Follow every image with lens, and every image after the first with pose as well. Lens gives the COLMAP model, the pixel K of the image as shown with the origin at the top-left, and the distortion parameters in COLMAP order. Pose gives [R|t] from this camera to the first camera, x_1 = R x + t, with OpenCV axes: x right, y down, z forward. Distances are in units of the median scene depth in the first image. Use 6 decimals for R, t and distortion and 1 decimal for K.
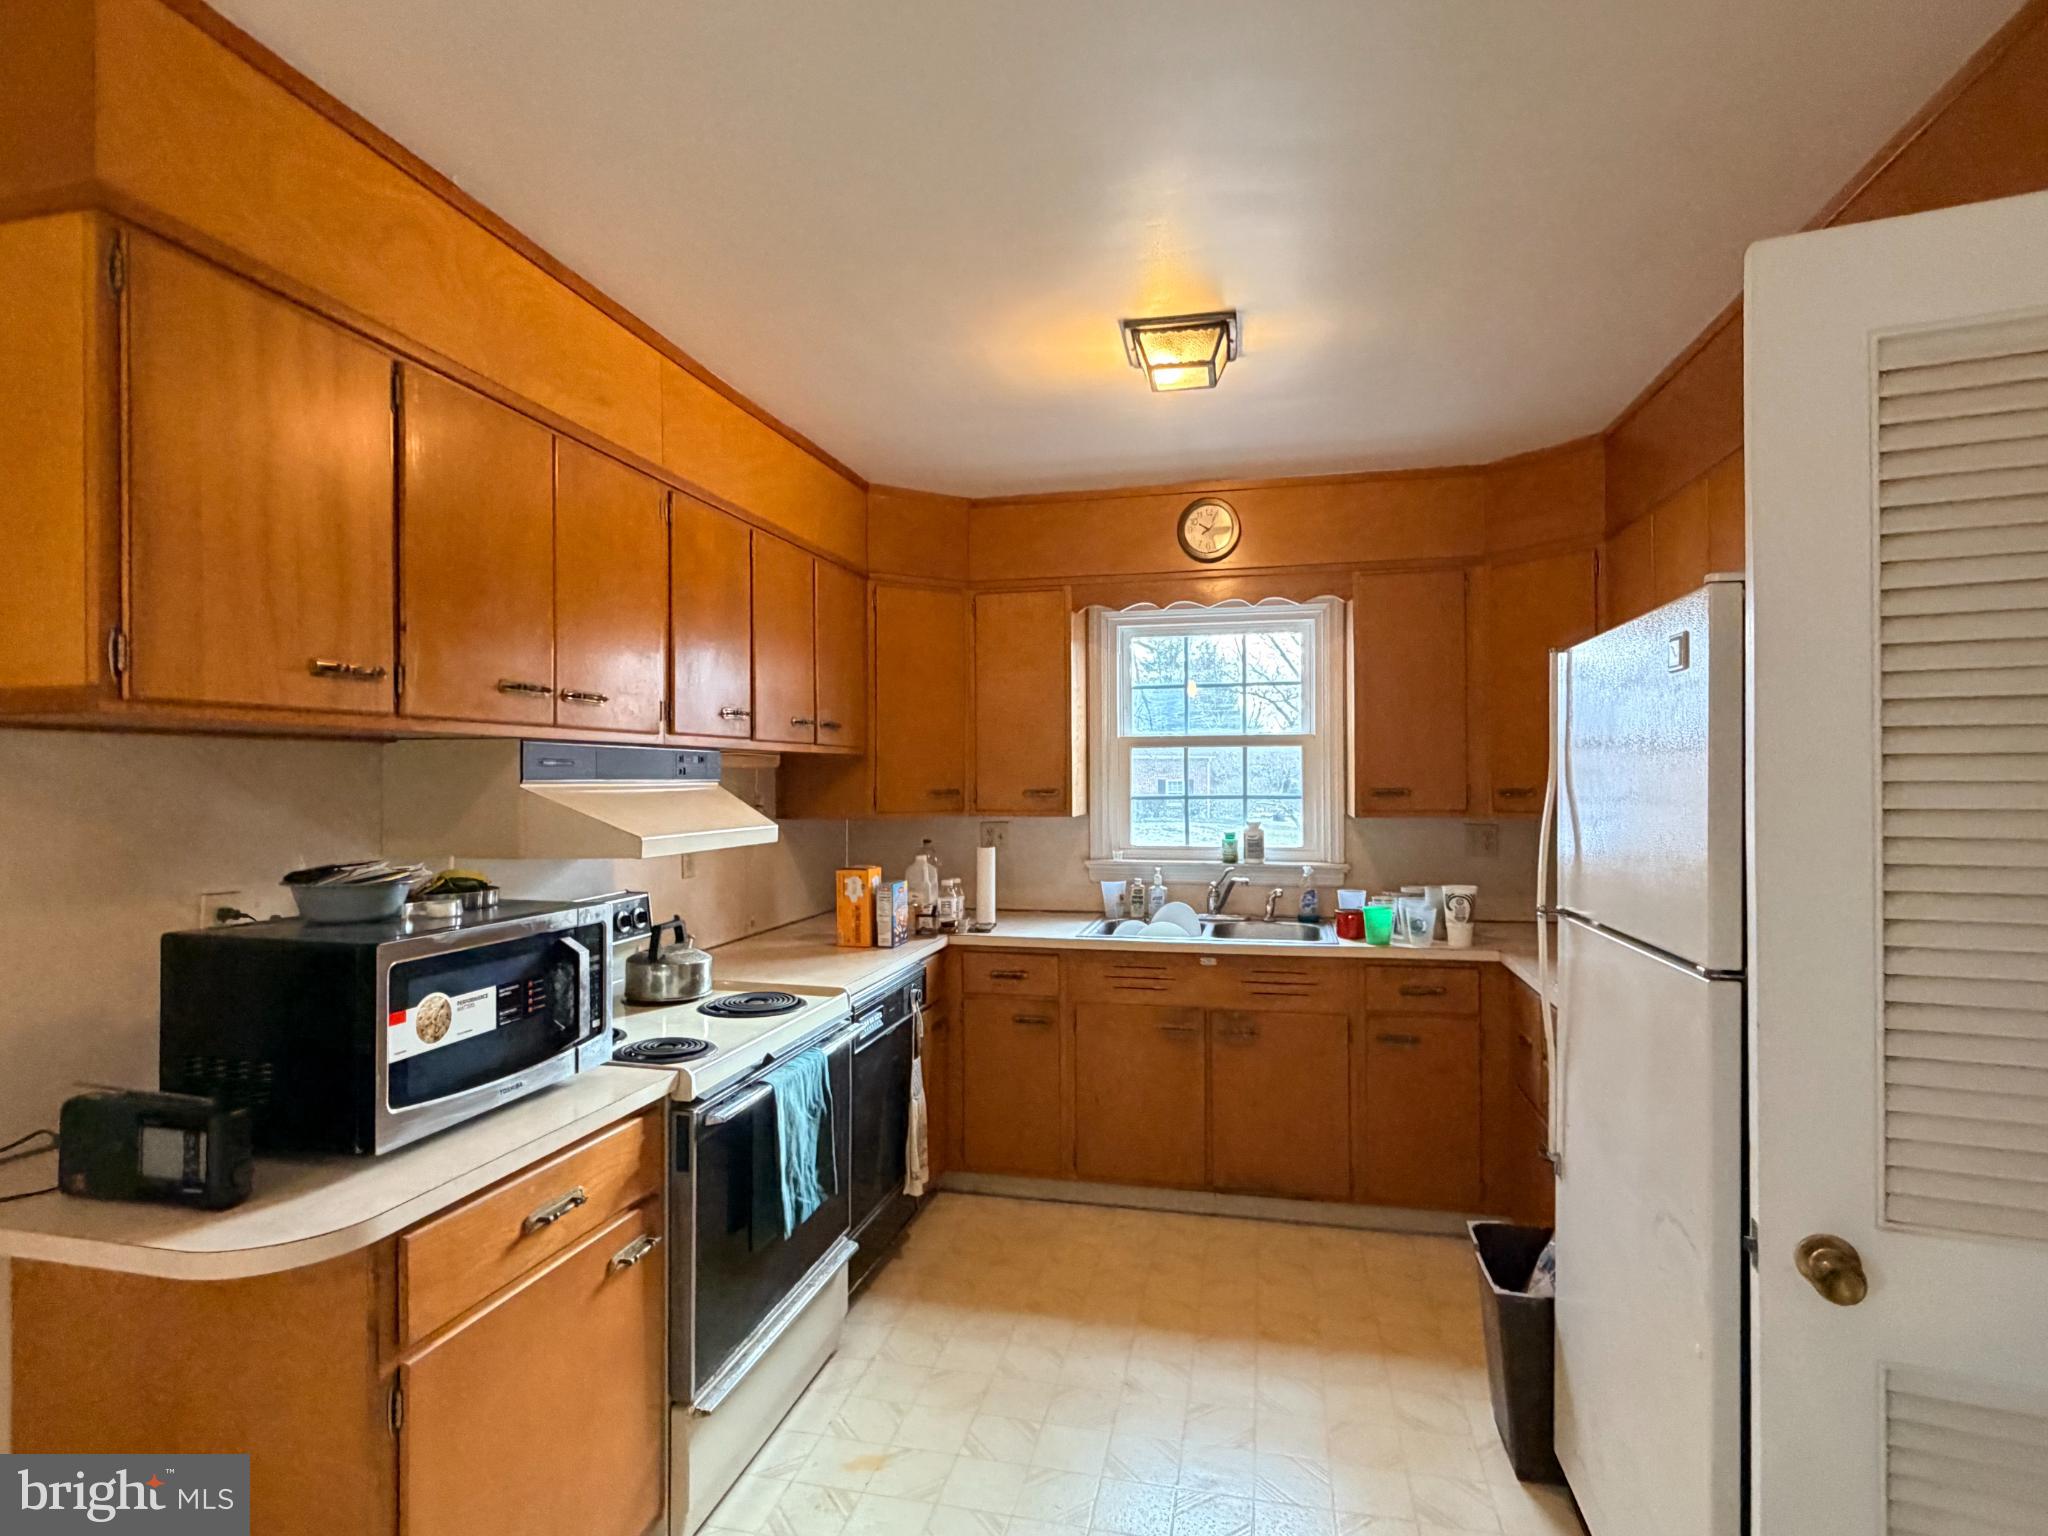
lens RADIAL K [[1066.7, 0, 1018.7], [0, 1066.7, 776.7], [0, 0, 1]] dist [-0.001544, 0.001611]
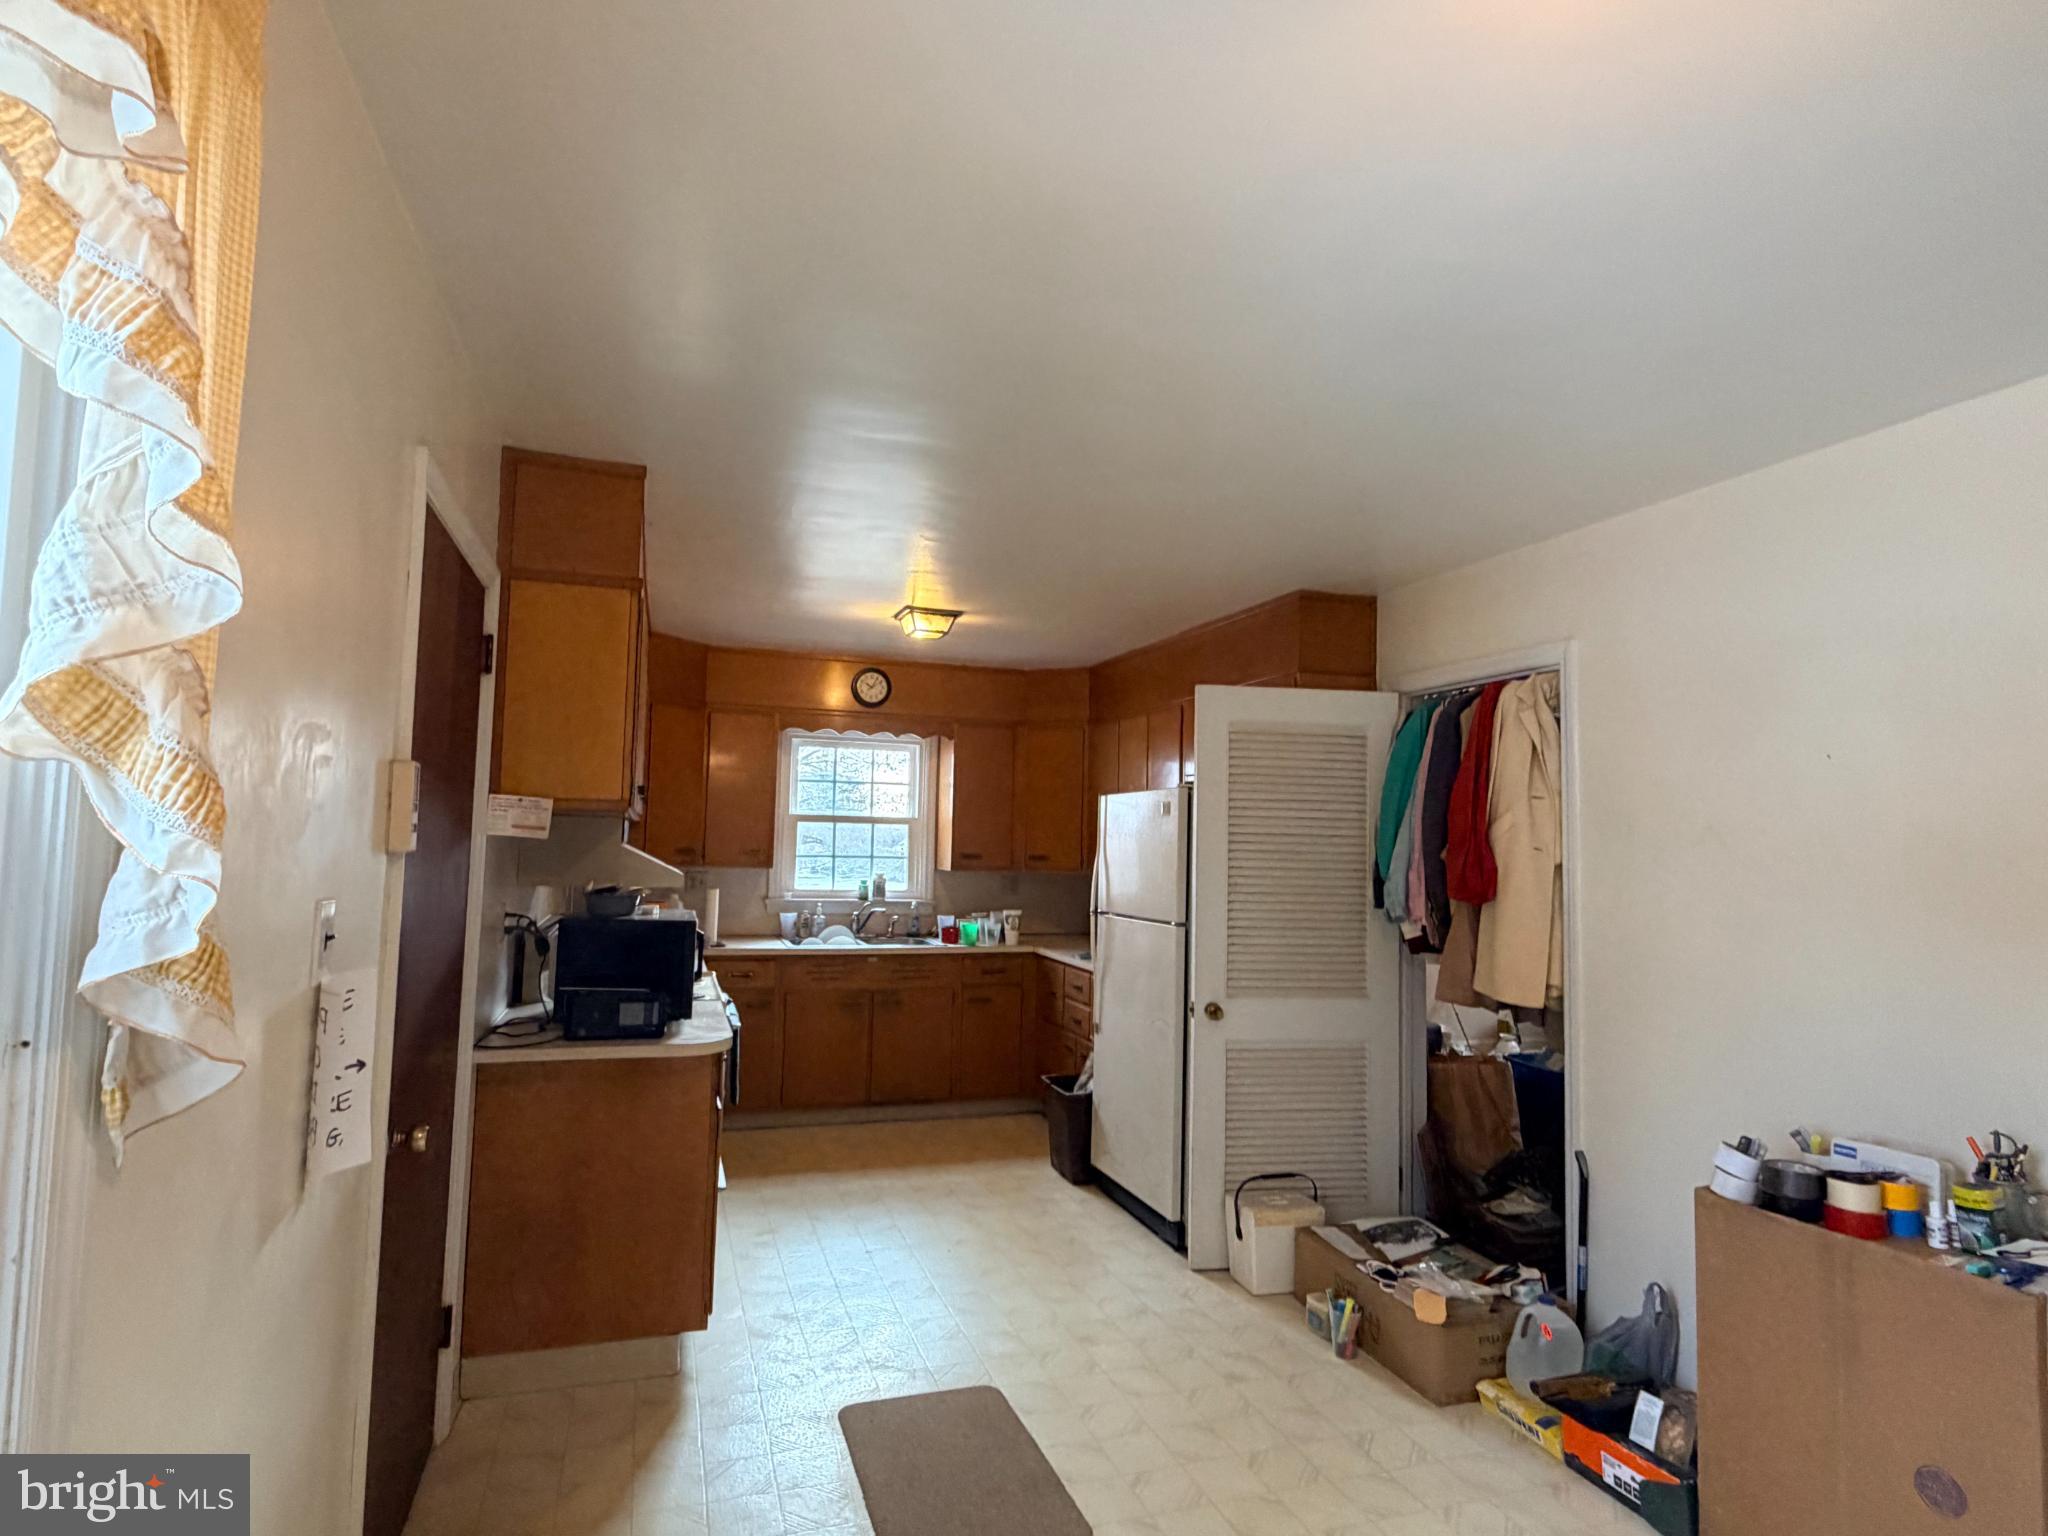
lens RADIAL K [[1066.7, 0, 1023.9], [0, 1066.7, 774.1], [0, 0, 1]] dist [-0.001544, 0.001611]
pose [[0.843492, 0.061255, 0.533637, -0.485533], [-0.029884, 0.997289, -0.067241, -0.003491], [-0.536309, 0.040770, 0.843036, -0.466760]]
